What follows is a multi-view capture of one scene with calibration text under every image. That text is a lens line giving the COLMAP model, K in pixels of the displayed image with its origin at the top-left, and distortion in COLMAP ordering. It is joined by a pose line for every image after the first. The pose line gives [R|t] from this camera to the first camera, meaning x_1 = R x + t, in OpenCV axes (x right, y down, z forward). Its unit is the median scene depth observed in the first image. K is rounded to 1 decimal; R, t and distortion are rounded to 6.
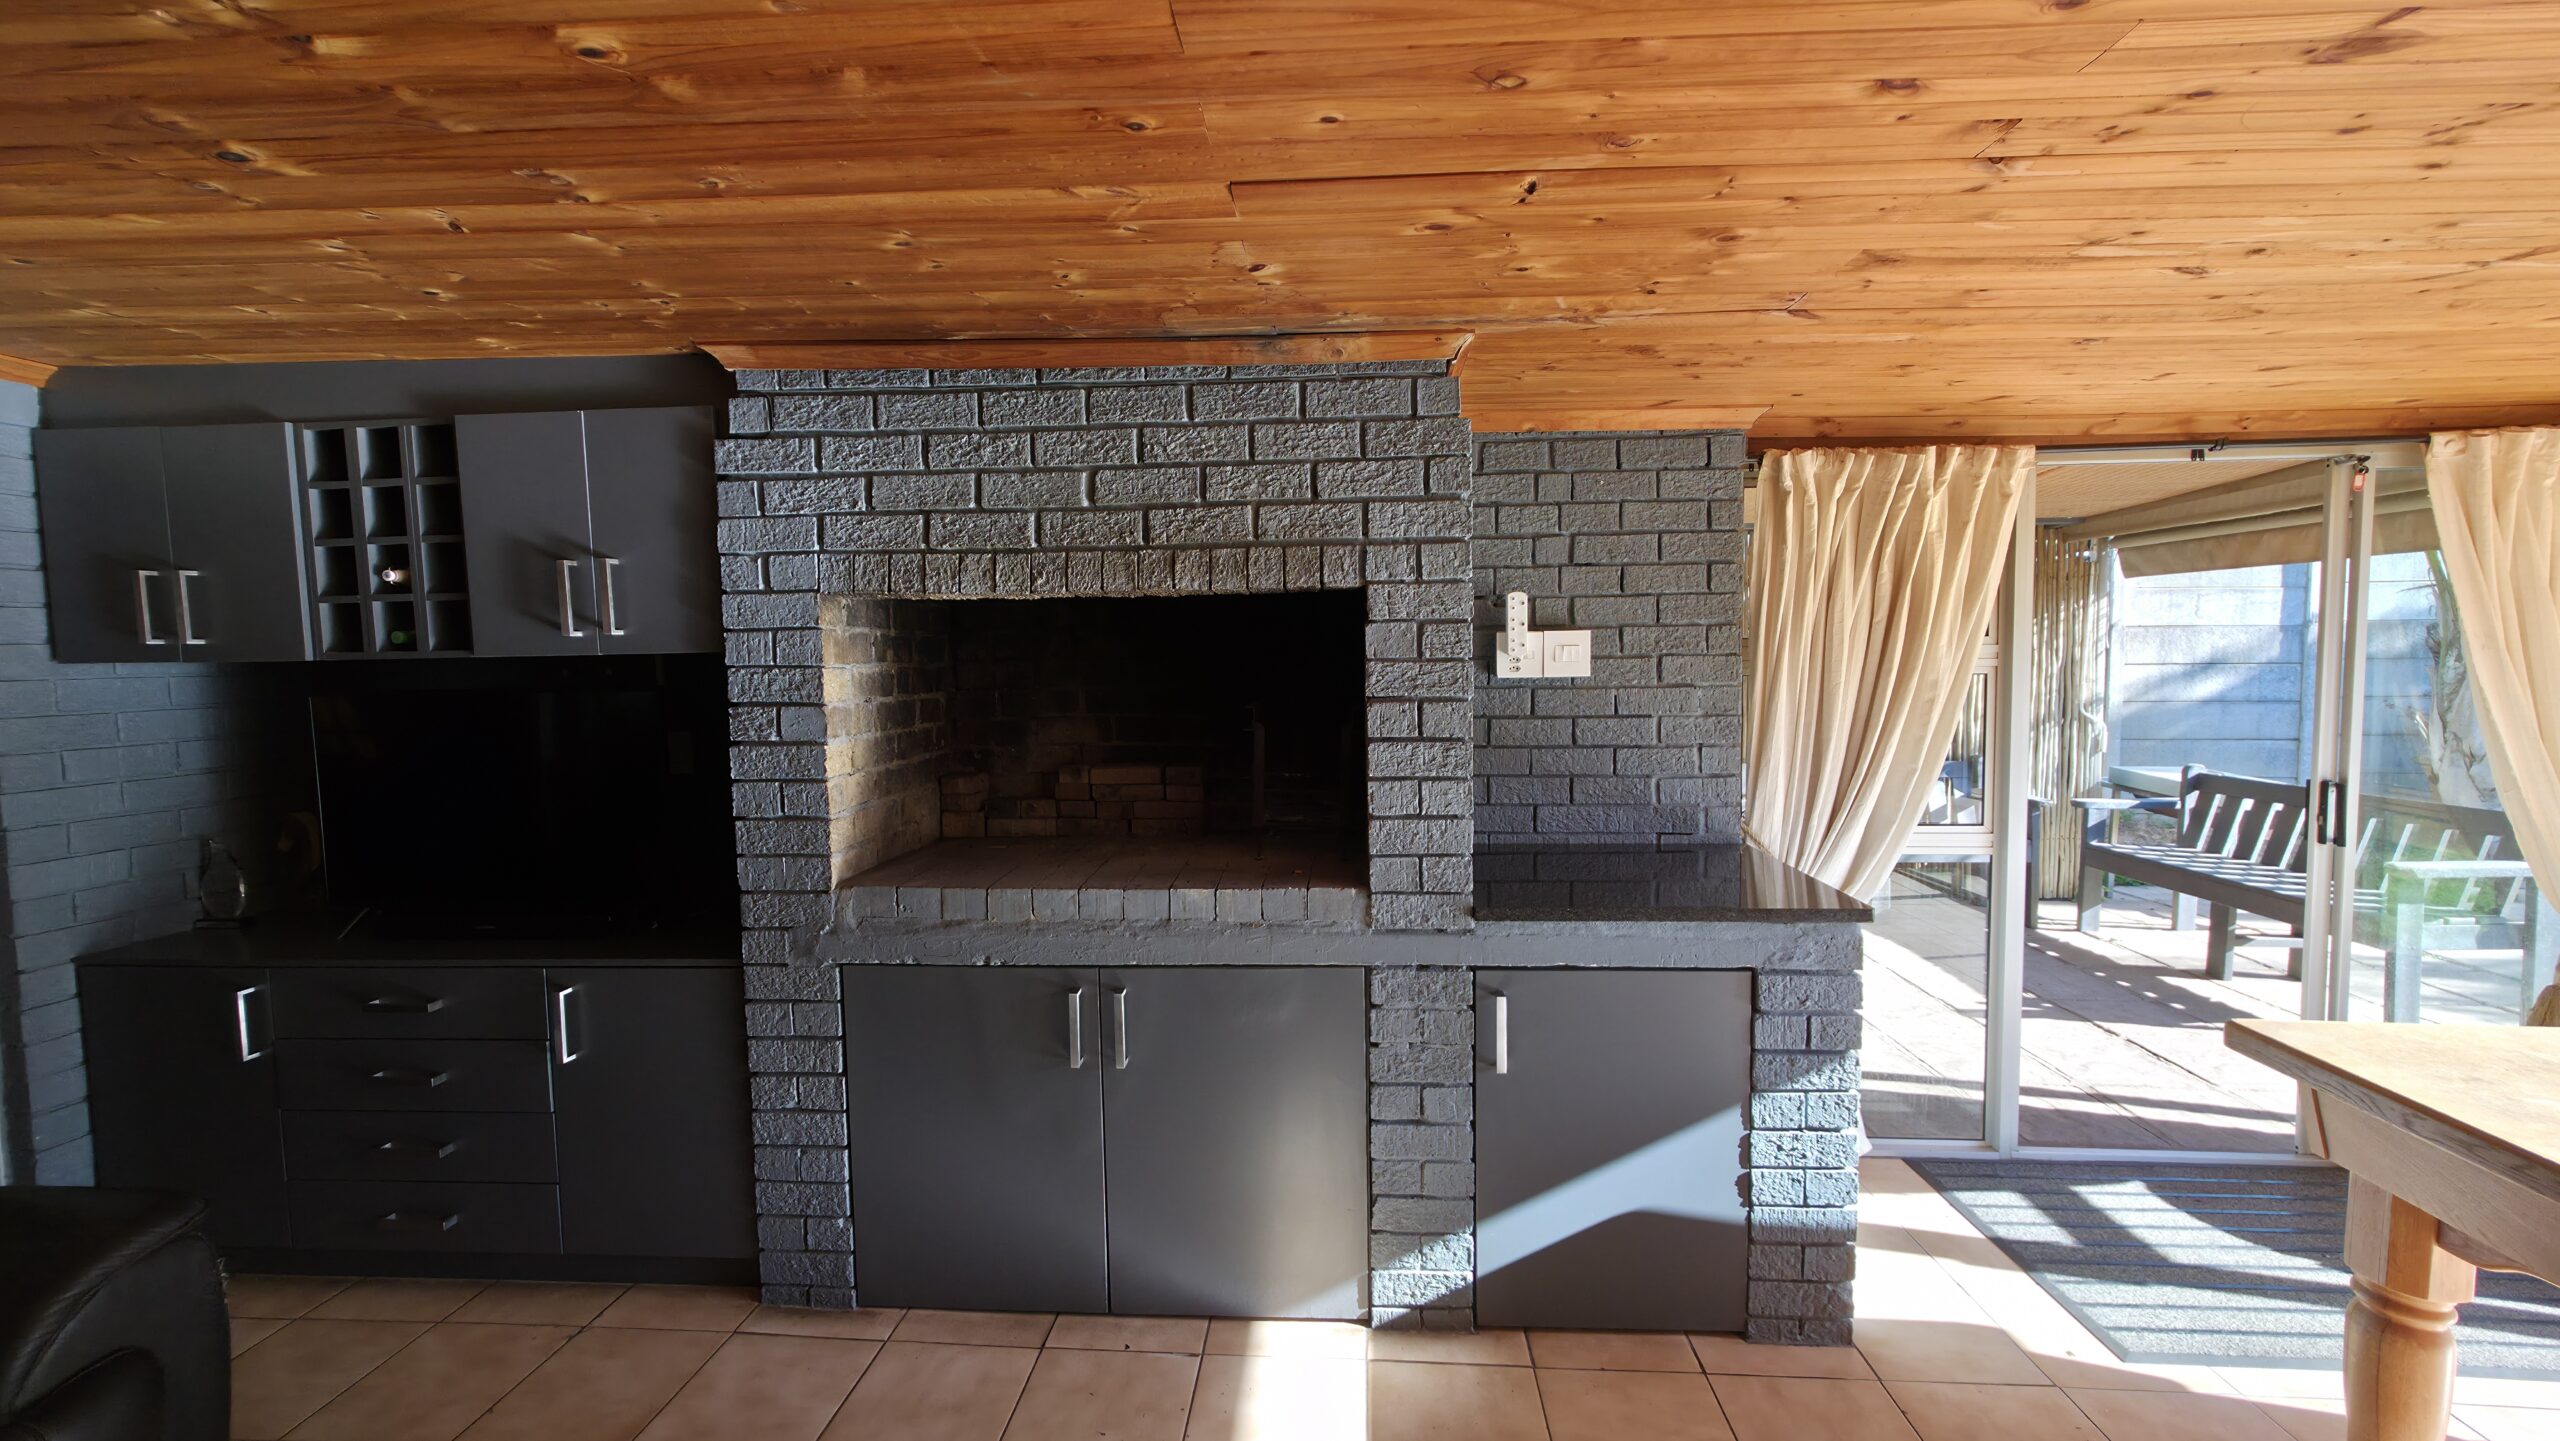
lens RADIAL K [[1019.4, 0, 1283.4], [0, 1019.4, 715.5], [0, 0, 1]] dist [0.002541, 0.000243]
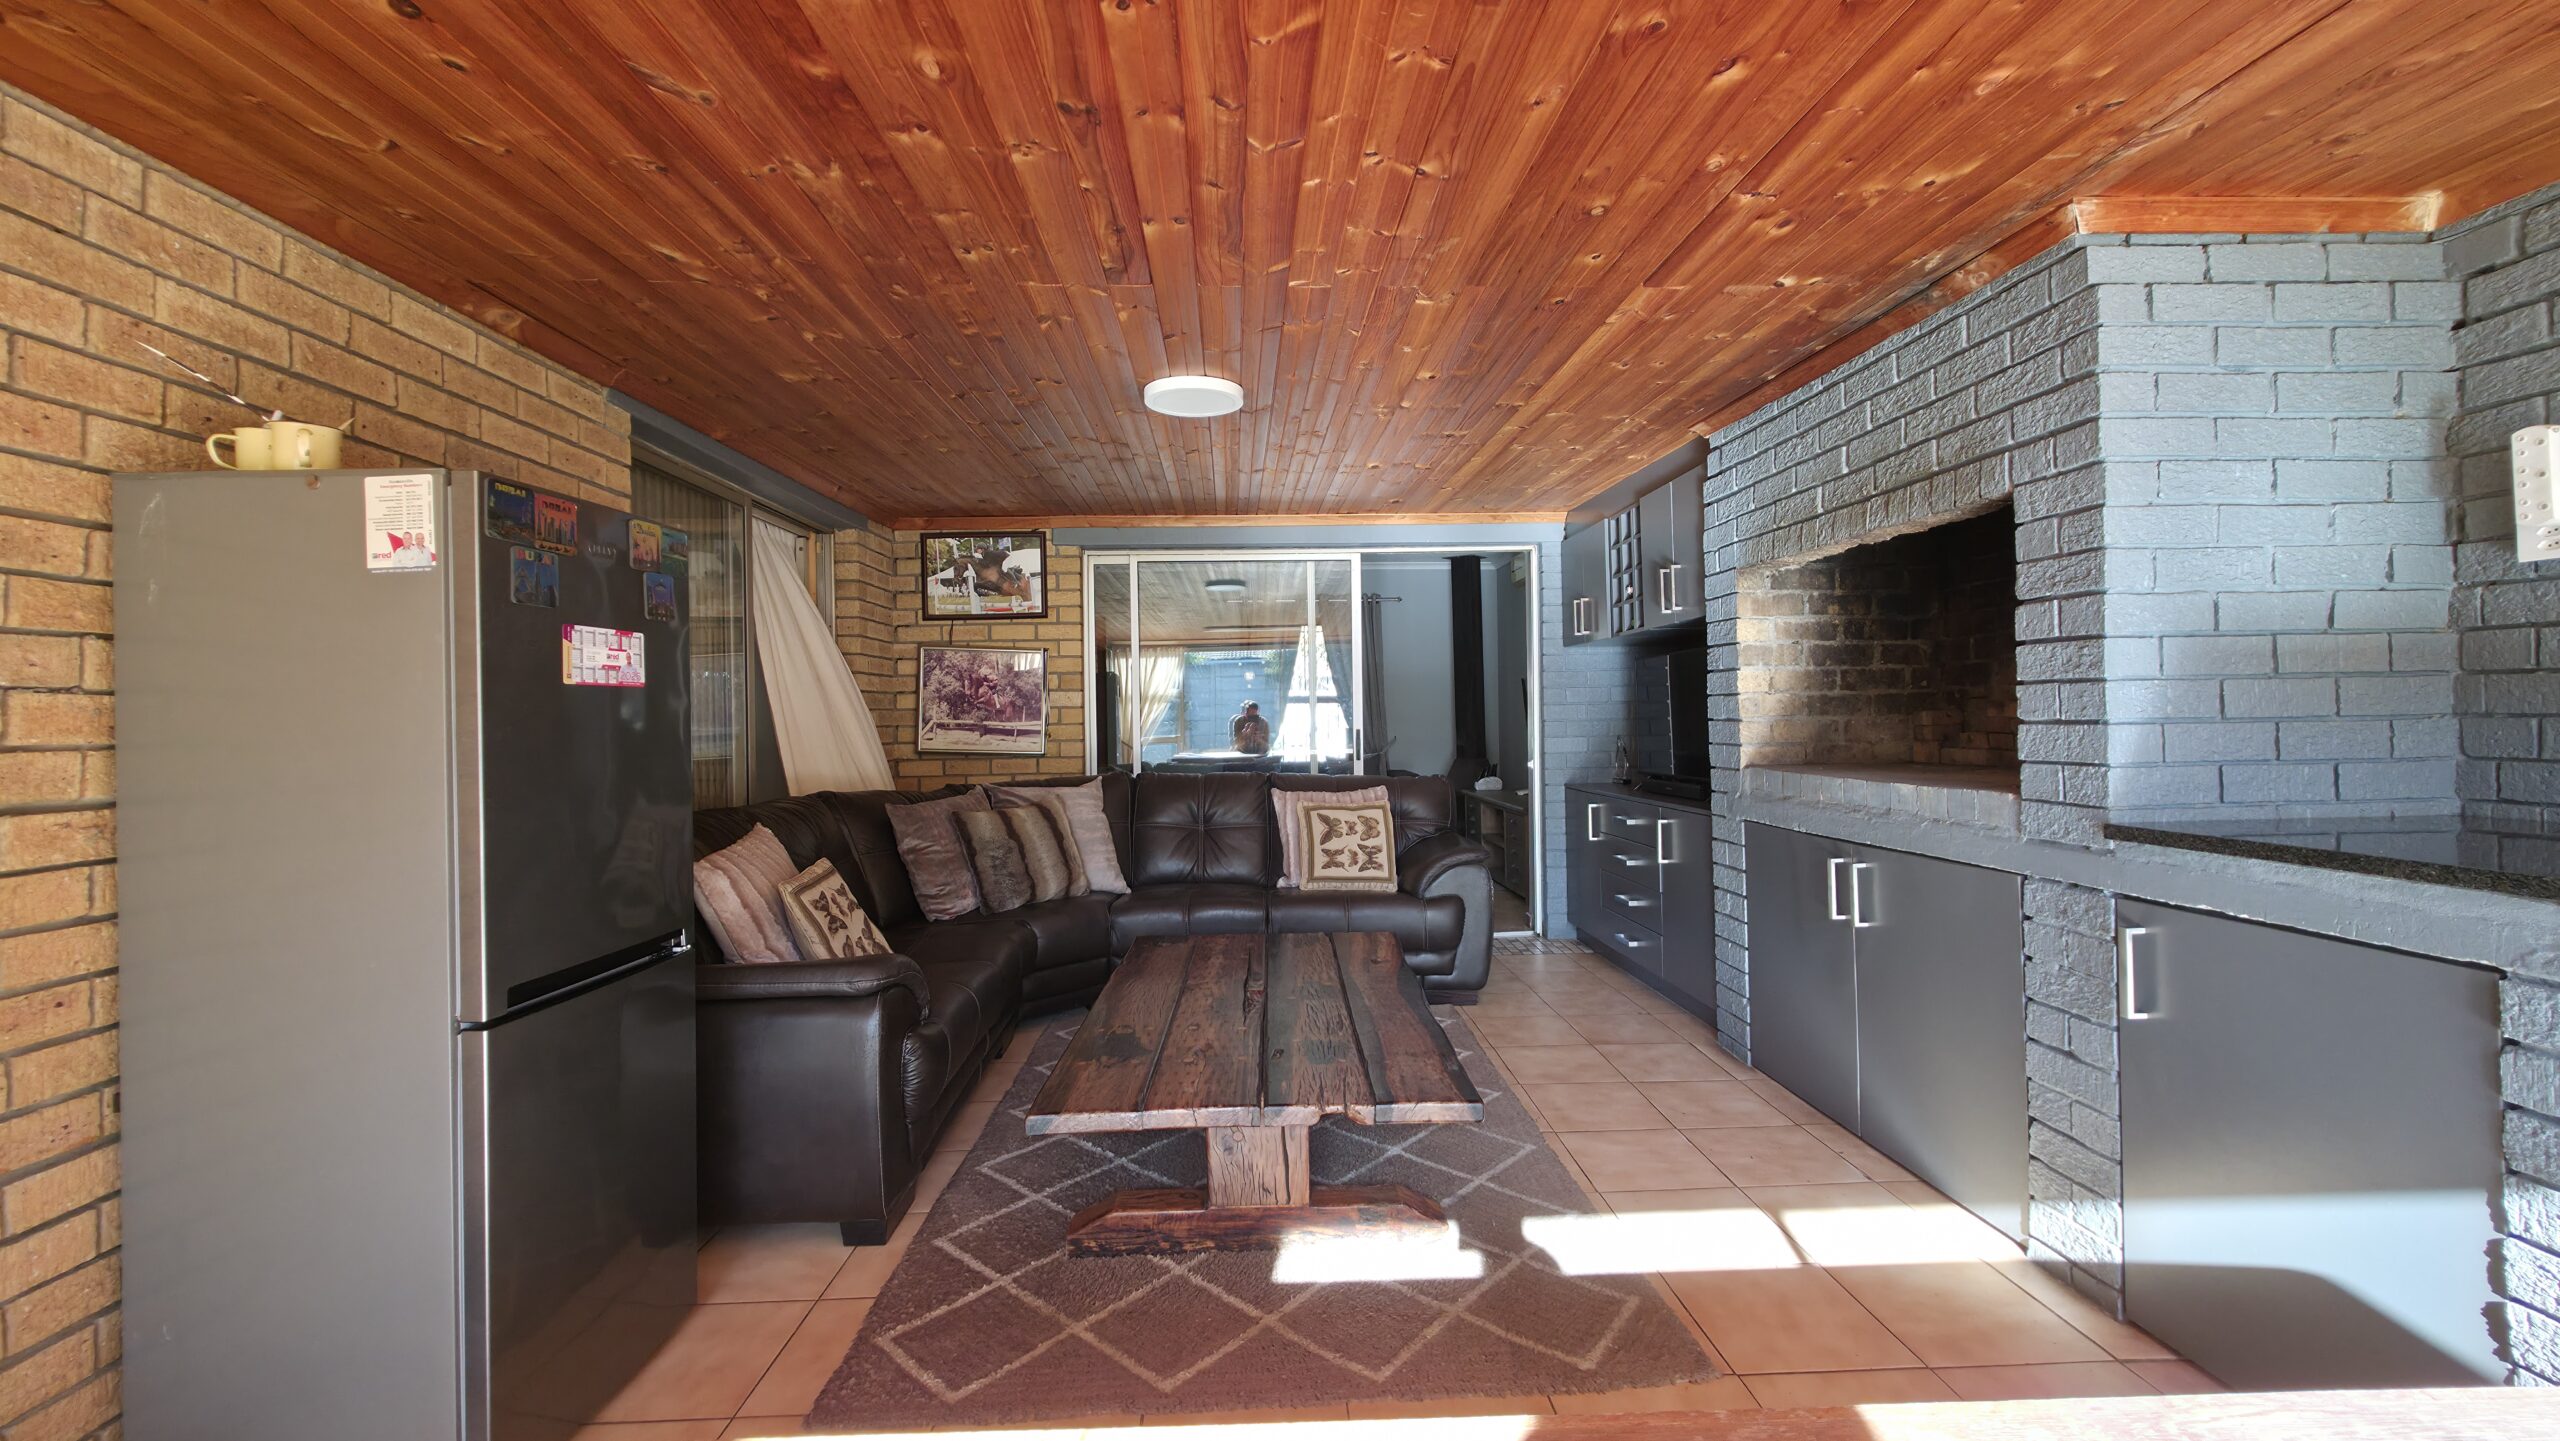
lens RADIAL K [[1019.4, 0, 1283.4], [0, 1019.4, 715.5], [0, 0, 1]] dist [0.002541, 0.000243]
pose [[0.113524, 0.010812, -0.993476, 0.970692], [-0.048022, 0.998832, 0.005383, 0.120492], [0.992374, 0.047097, 0.113911, 0.173122]]
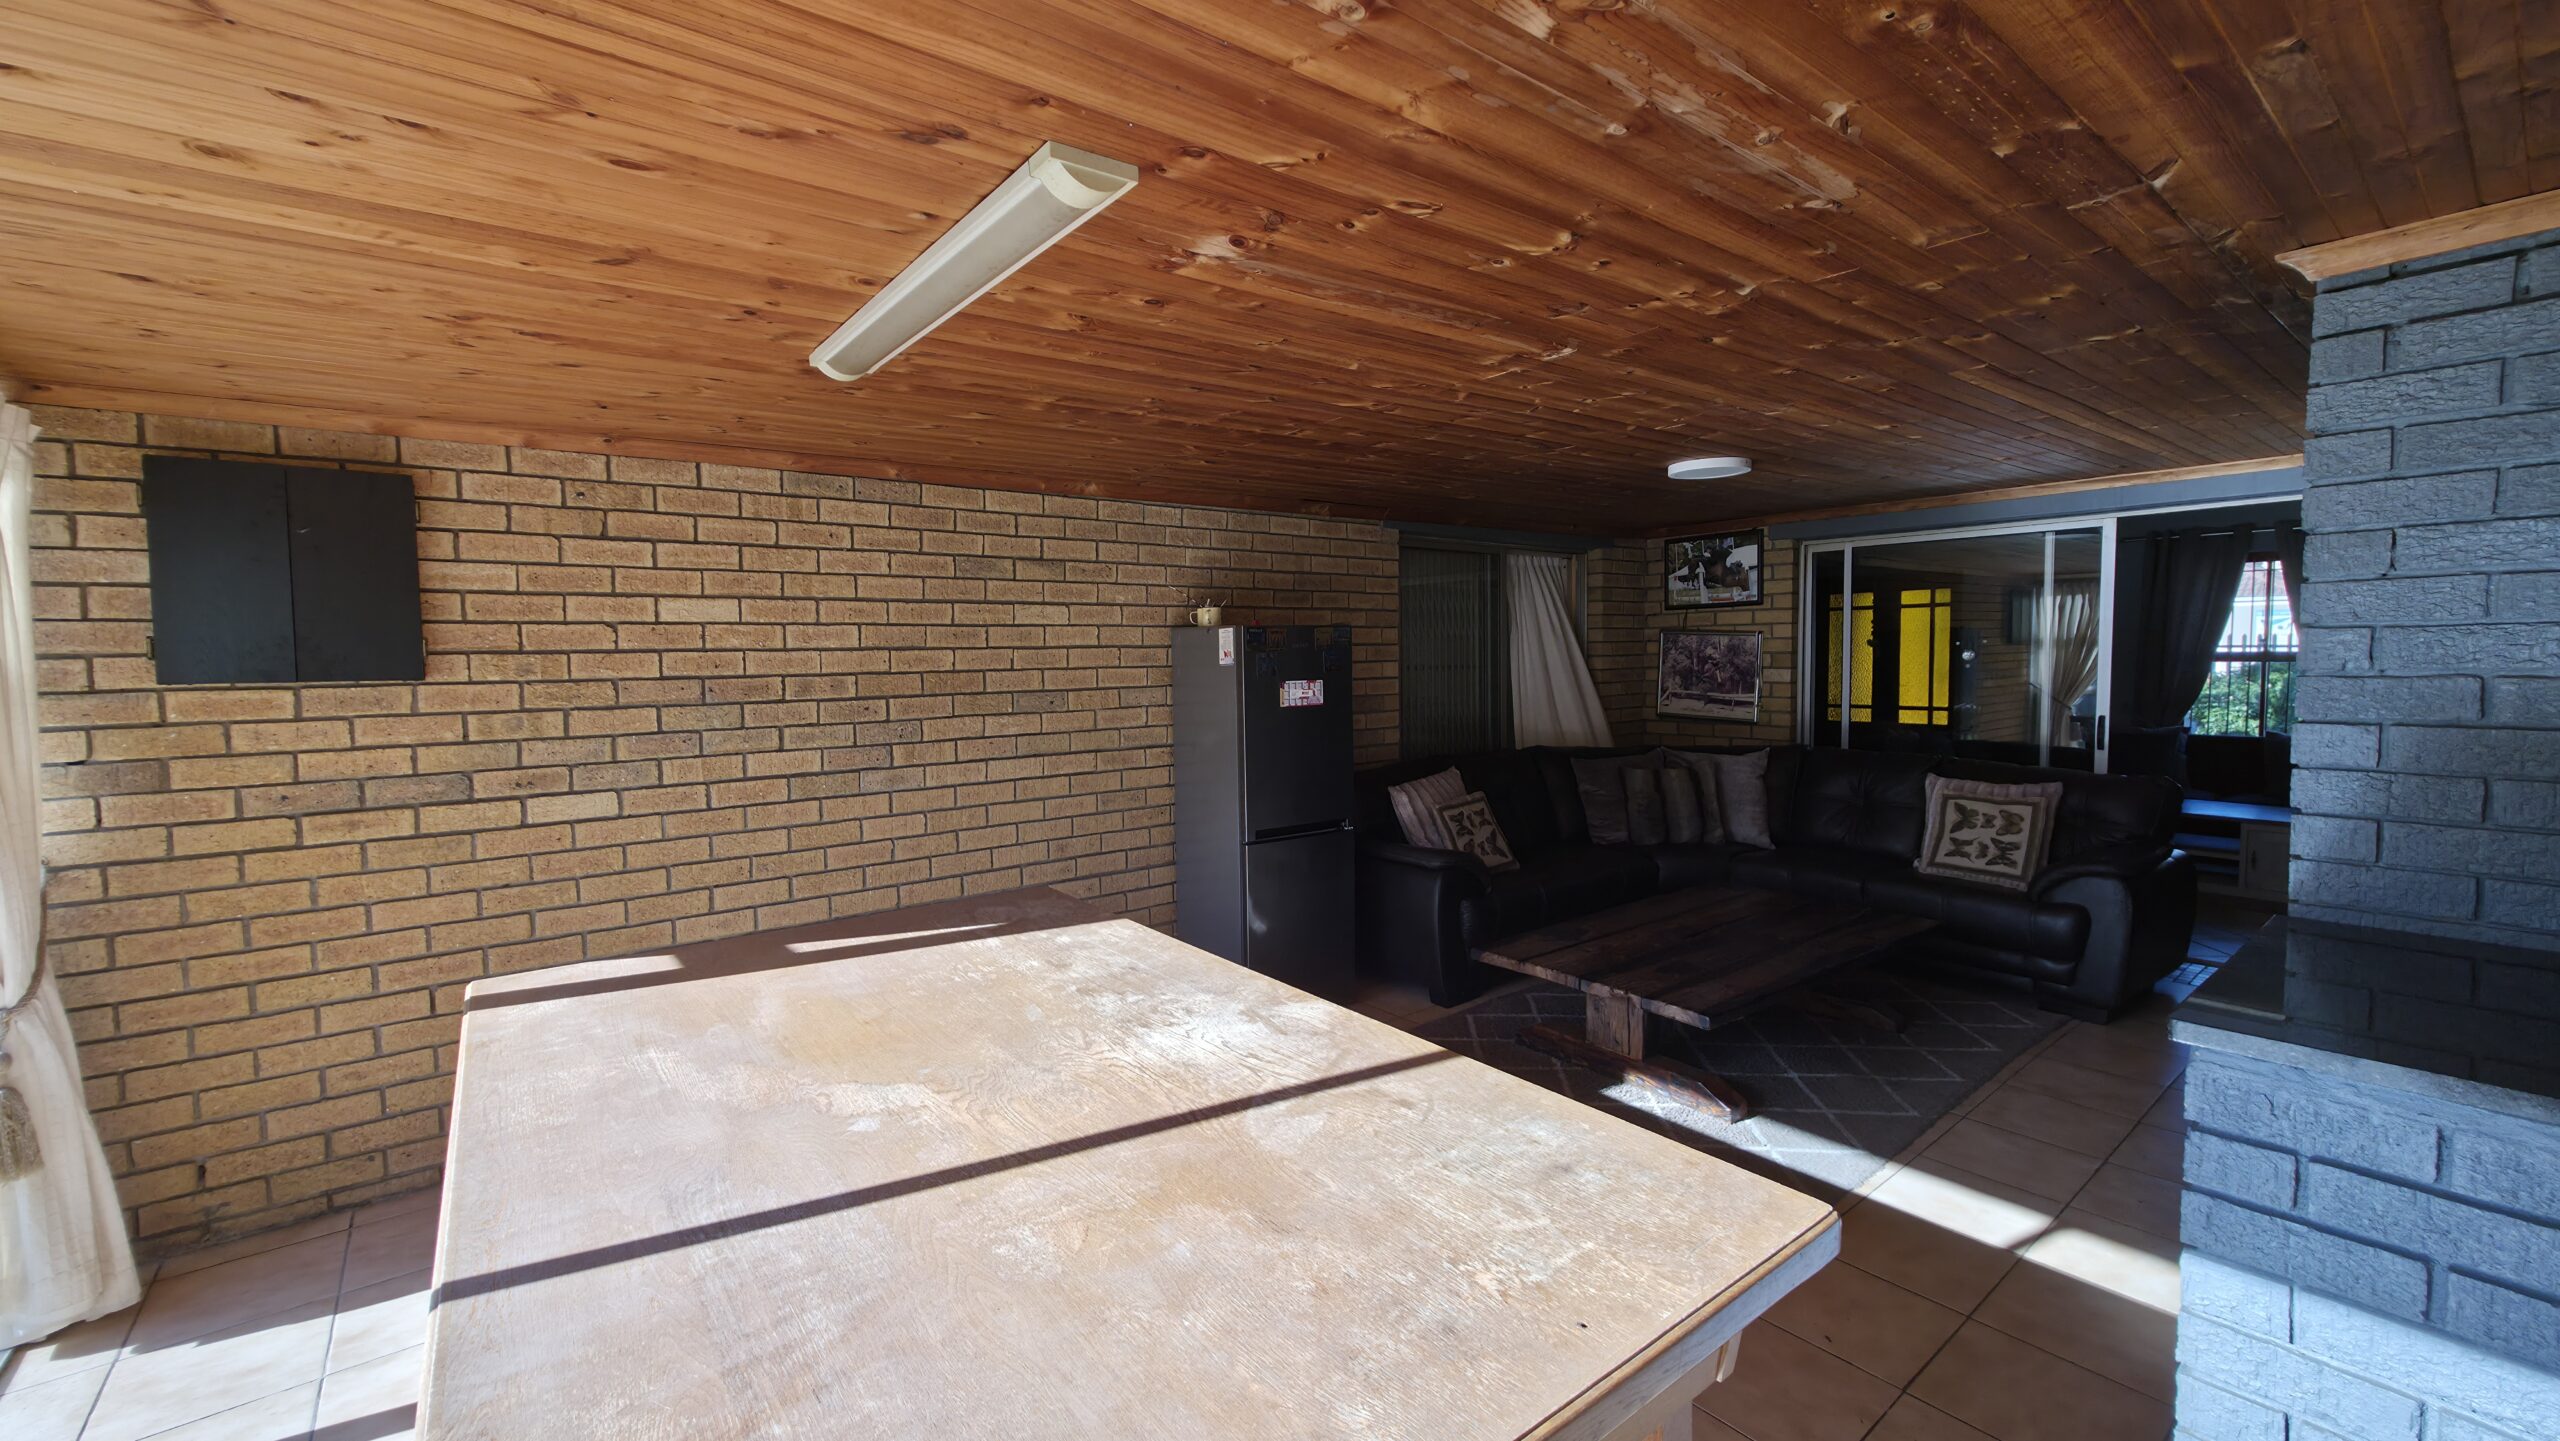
lens RADIAL K [[1019.4, 0, 1283.4], [0, 1019.4, 715.5], [0, 0, 1]] dist [0.002541, 0.000243]
pose [[-0.736449, 0.066493, -0.673218, 1.343137], [-0.017063, 0.993015, 0.116746, -0.064227], [0.676278, 0.097465, -0.730170, 1.019636]]
